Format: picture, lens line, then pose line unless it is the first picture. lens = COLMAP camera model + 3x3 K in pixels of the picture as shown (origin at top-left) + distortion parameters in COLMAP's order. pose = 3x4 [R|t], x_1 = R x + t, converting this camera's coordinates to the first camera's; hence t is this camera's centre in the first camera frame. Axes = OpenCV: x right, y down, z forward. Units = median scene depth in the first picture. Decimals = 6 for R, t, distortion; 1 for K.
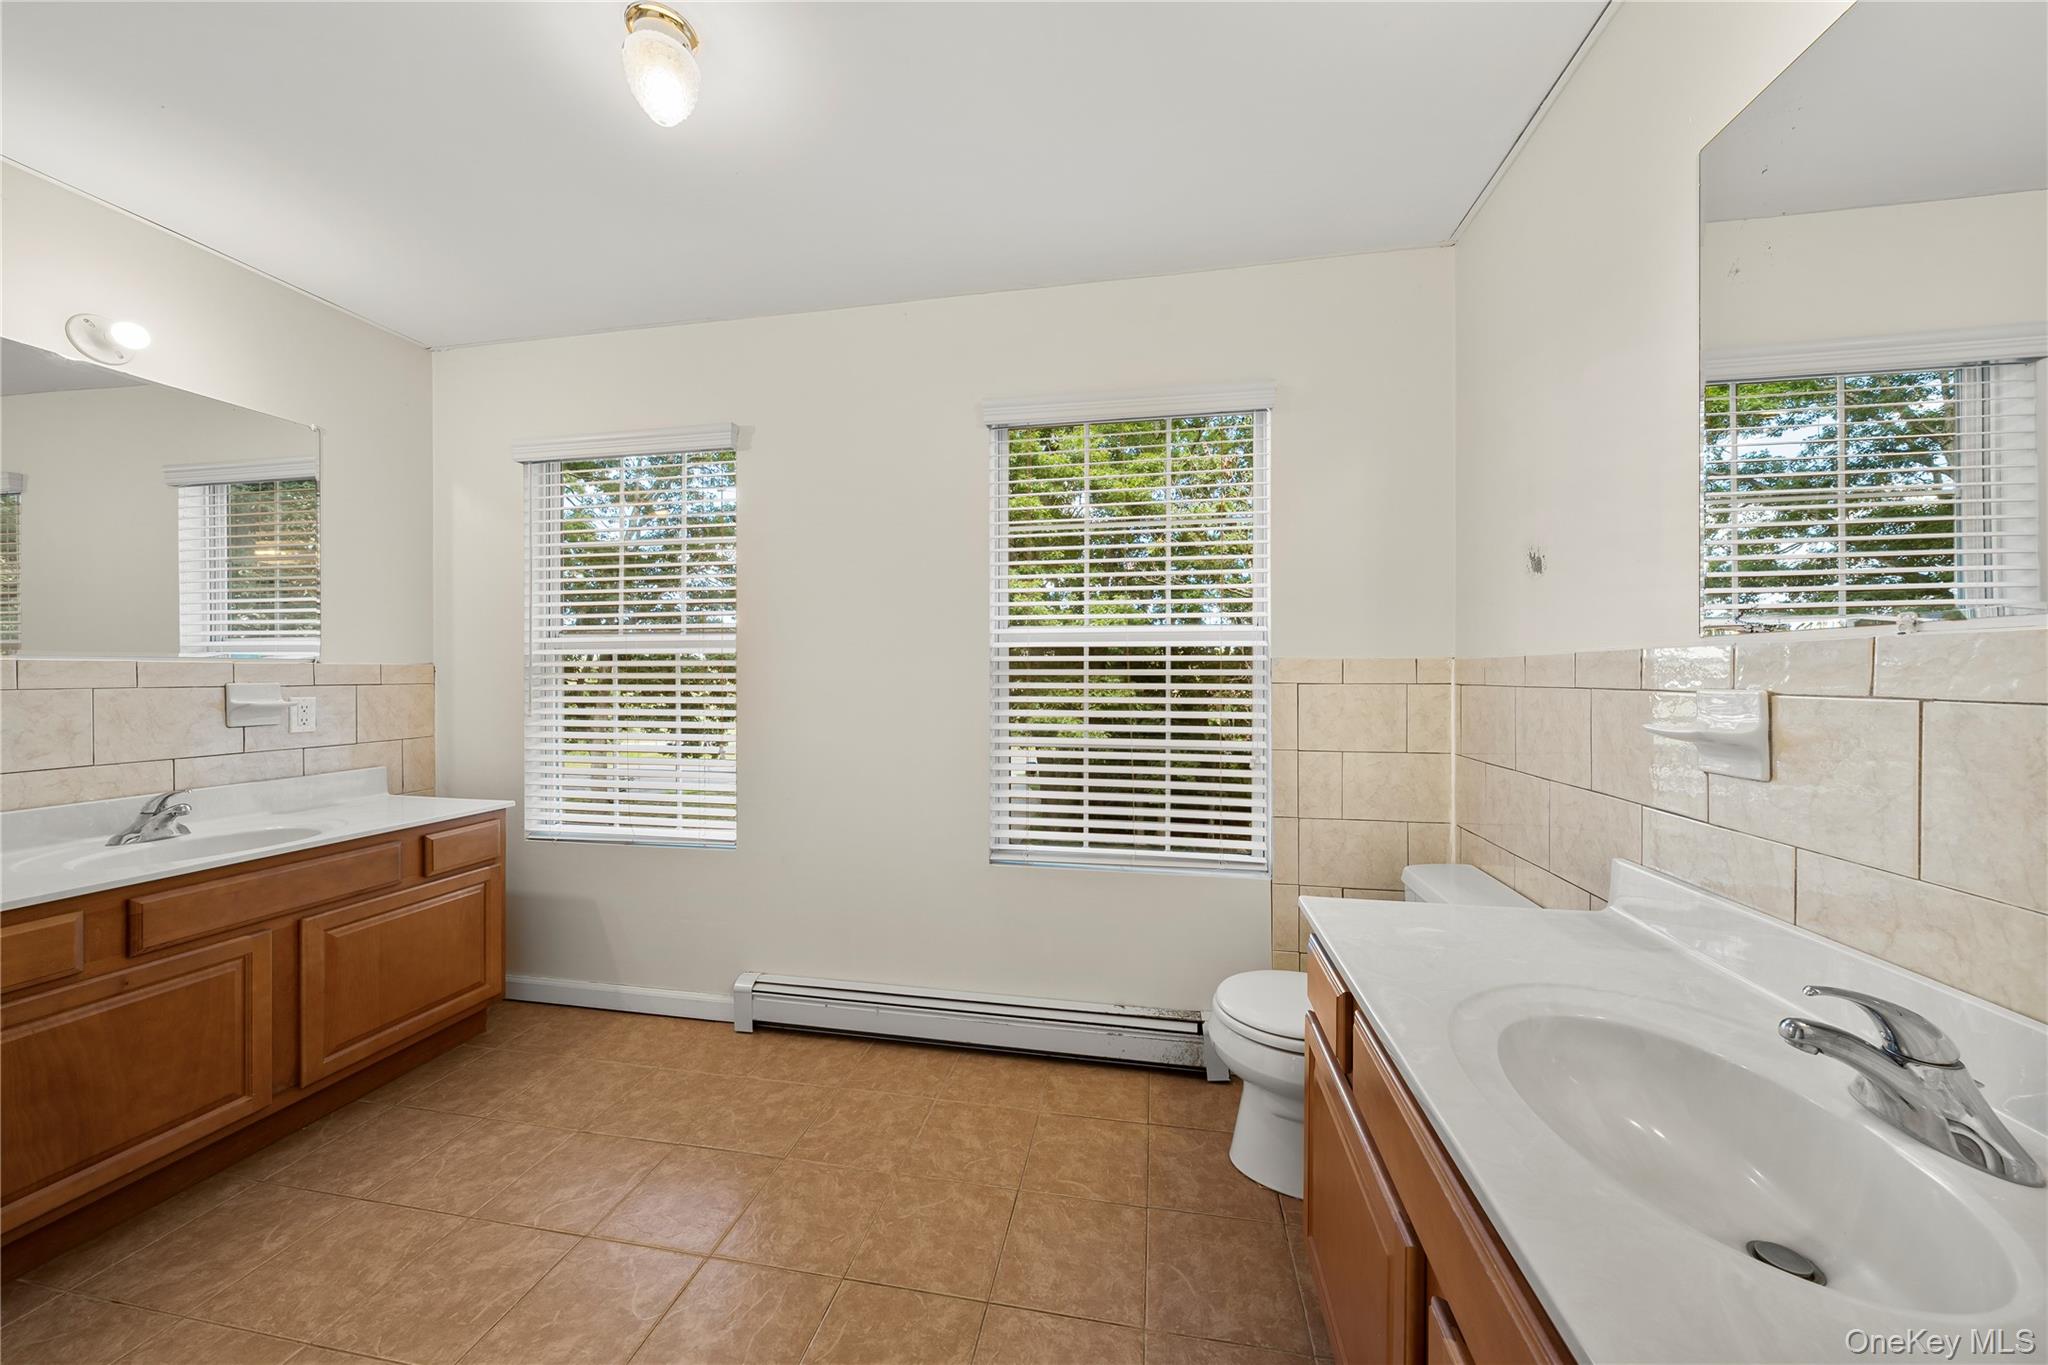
lens RADIAL K [[700.9, 0, 1029.3], [0, 700.9, 675.8], [0, 0, 1]] dist [-0.001742, -0.000062]
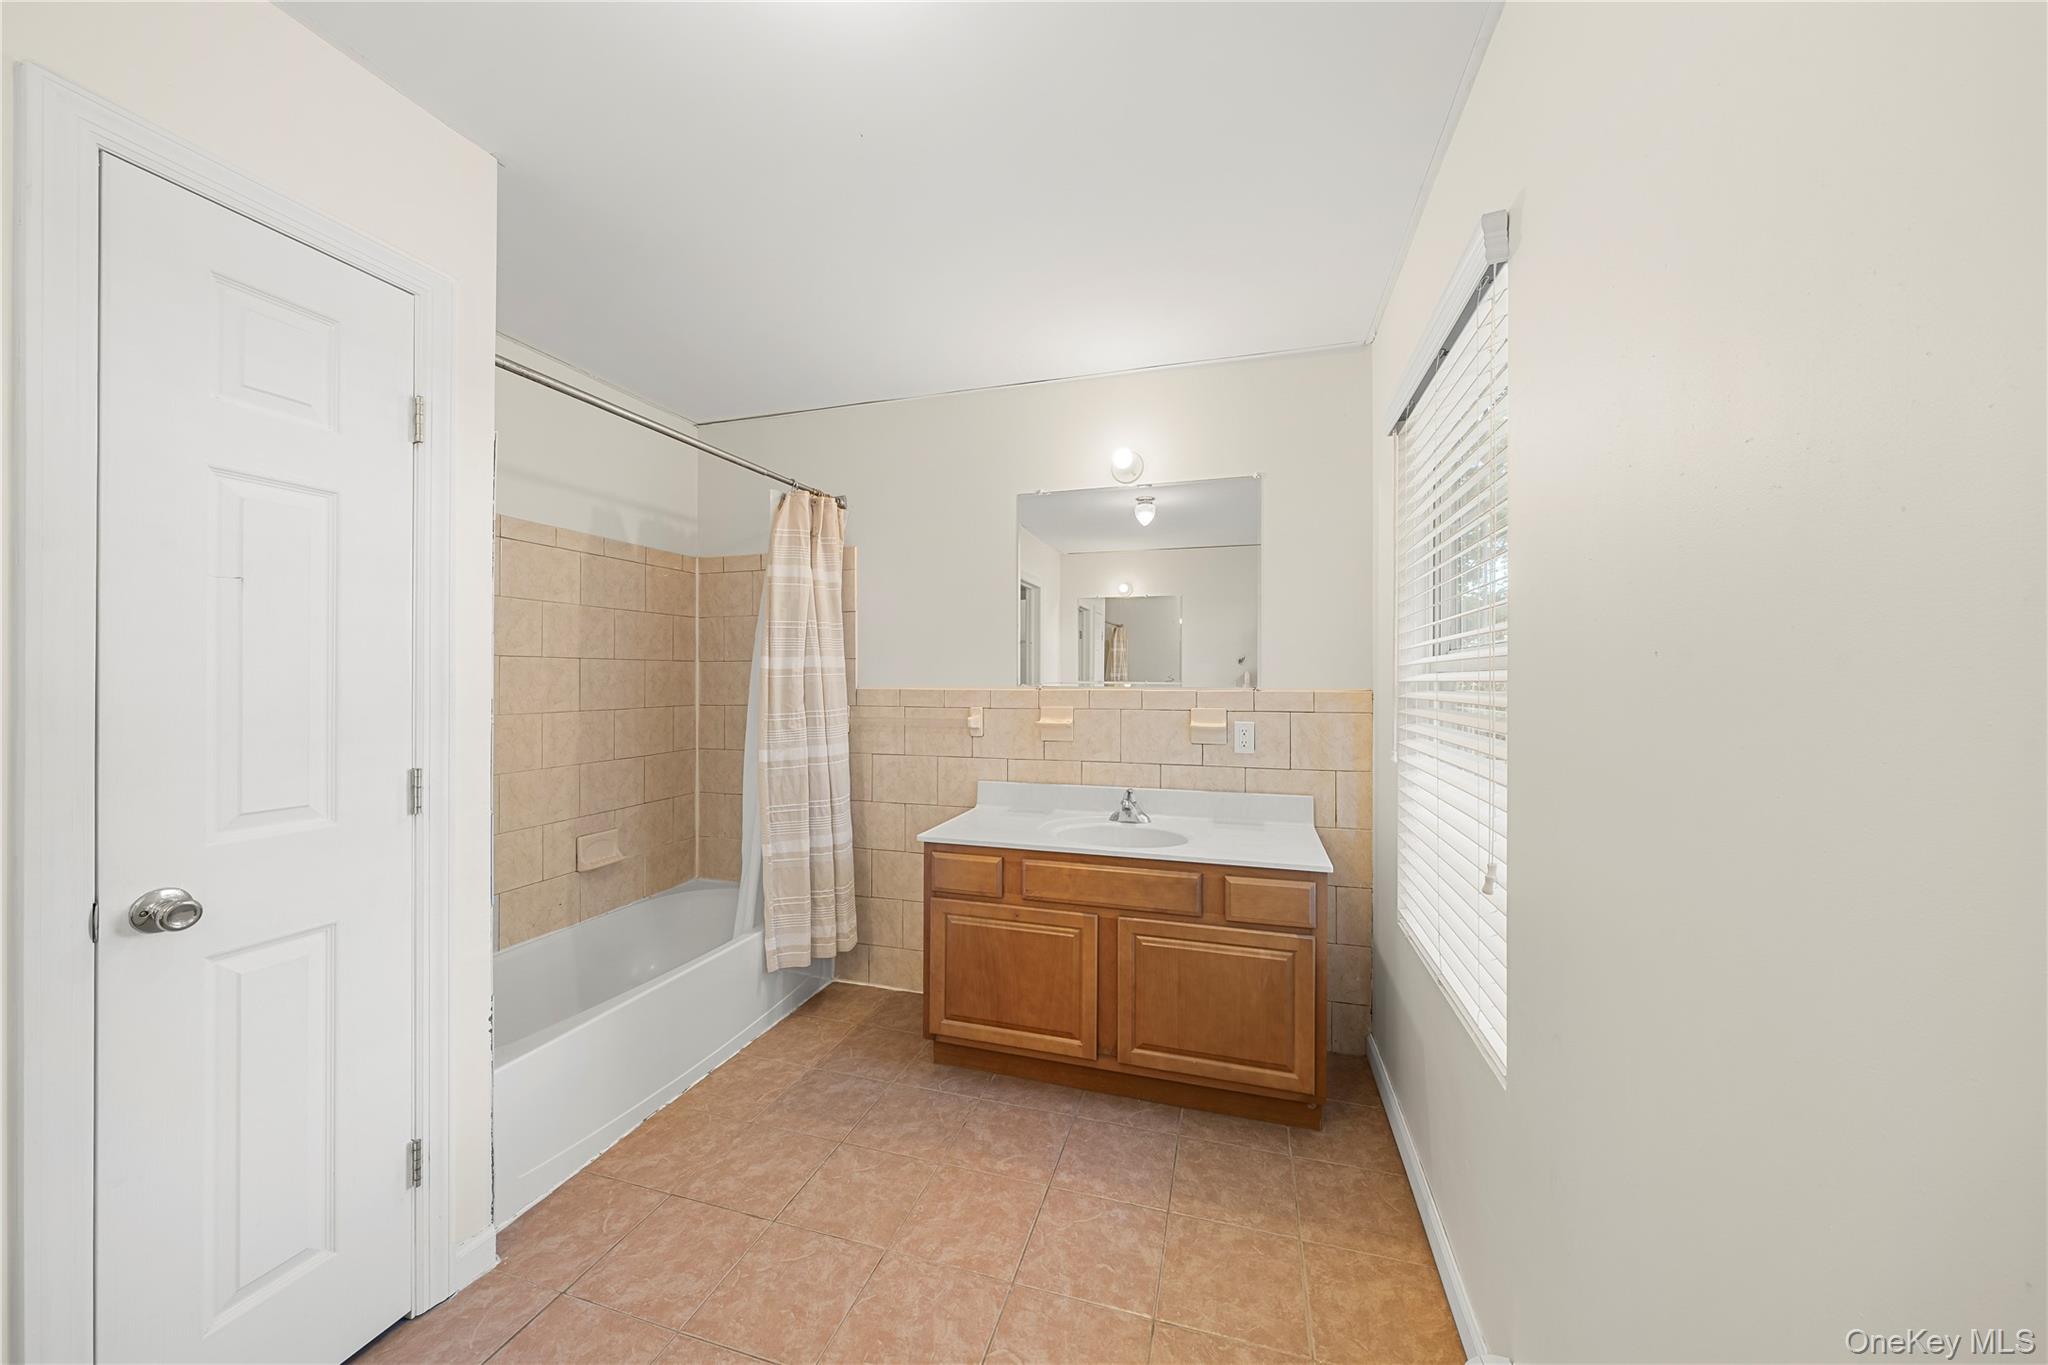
lens RADIAL K [[700.9, 0, 1029.3], [0, 700.9, 675.8], [0, 0, 1]] dist [-0.001742, -0.000062]
pose [[-0.106609, -0.007073, -0.994276, 0.129783], [-0.006288, 0.999959, -0.006440, -0.040908], [0.994281, 0.005566, -0.106649, 0.954111]]
